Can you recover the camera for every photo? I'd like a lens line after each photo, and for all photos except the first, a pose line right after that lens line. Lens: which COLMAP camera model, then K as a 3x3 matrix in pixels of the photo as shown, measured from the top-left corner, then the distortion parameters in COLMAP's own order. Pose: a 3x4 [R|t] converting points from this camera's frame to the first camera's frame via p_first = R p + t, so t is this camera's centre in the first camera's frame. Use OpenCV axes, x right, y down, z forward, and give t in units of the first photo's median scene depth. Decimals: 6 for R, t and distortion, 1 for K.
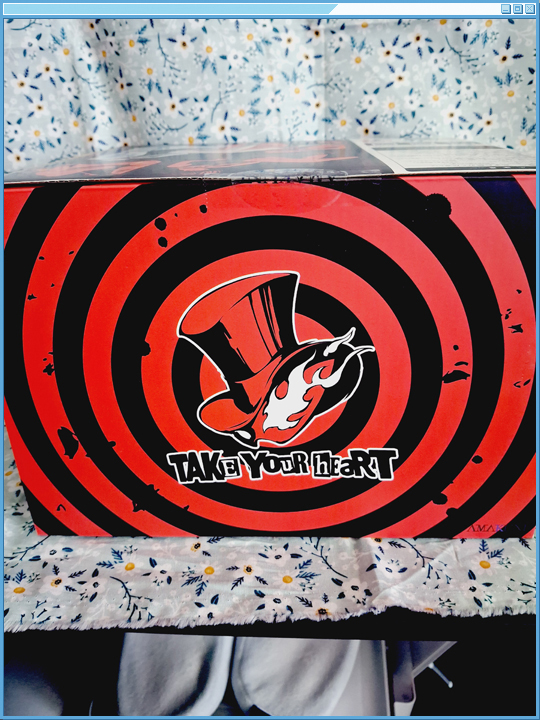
lens RADIAL K [[553.6, 0, 272.8], [0, 553.6, 360.9], [0, 0, 1]] dist [-0.041308, -0.031071]
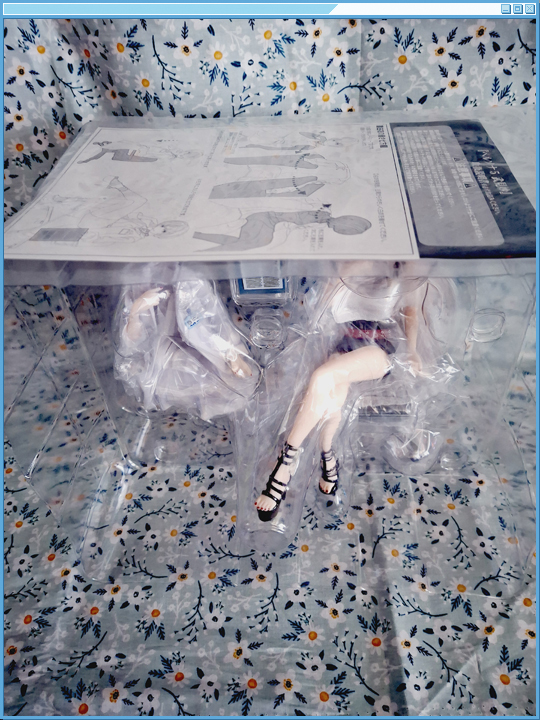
lens RADIAL K [[553.6, 0, 270.8], [0, 553.6, 367.3], [0, 0, 1]] dist [-0.041308, -0.031071]
pose [[0.999531, -0.018392, -0.024479, -0.027664], [0.024757, 0.955880, 0.292711, -0.369041], [0.018016, -0.293180, 0.955887, 0.101321]]
